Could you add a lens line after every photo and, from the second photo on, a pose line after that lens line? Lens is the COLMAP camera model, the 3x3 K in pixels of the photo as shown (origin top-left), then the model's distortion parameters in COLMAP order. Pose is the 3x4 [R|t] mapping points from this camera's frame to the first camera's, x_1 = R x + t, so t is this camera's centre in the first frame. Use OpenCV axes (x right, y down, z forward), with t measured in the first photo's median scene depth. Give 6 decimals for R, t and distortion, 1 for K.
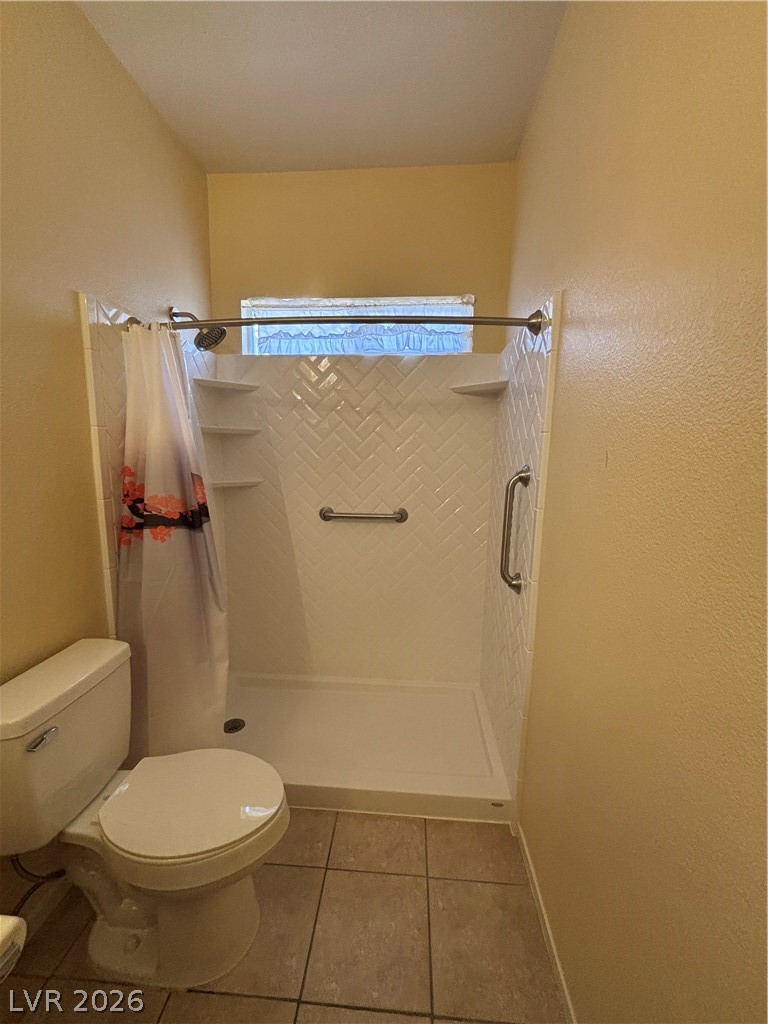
lens RADIAL K [[412.8, 0, 381.9], [0, 412.8, 512.8], [0, 0, 1]] dist [0.002045, 0.000213]
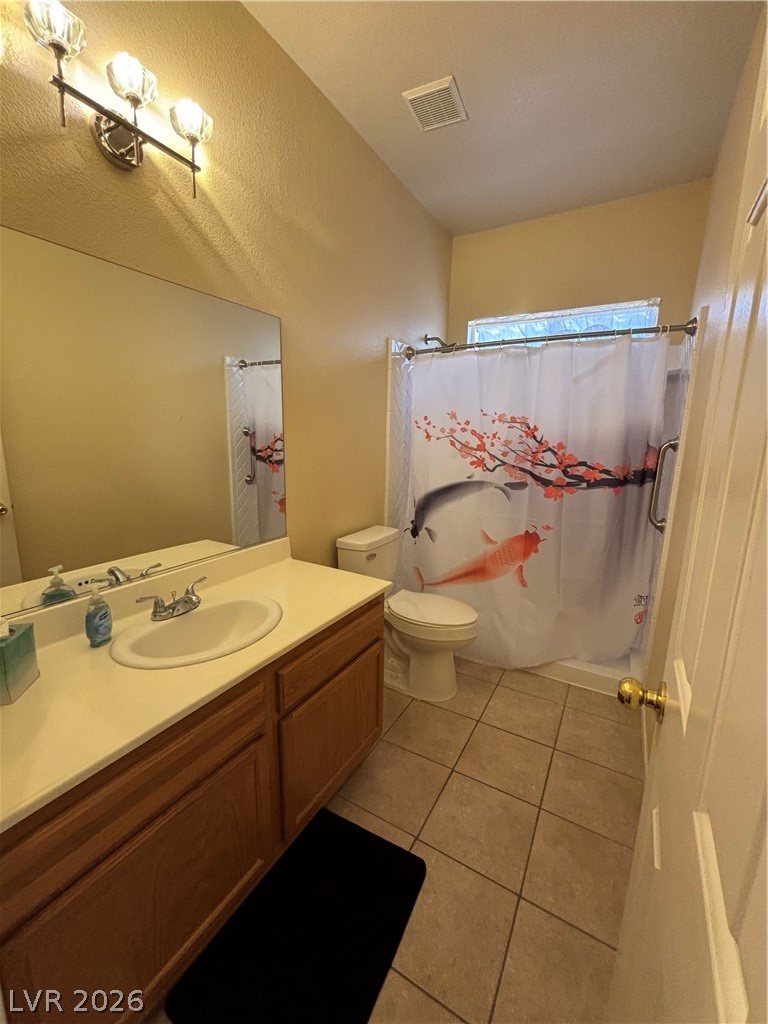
lens RADIAL K [[412.8, 0, 381.9], [0, 412.8, 512.8], [0, 0, 1]] dist [0.002045, 0.000213]
pose [[0.897035, 0.088207, -0.433067, 0.091578], [-0.073703, 0.996016, 0.050205, 0.128794], [0.435770, -0.013117, 0.899963, -0.577849]]
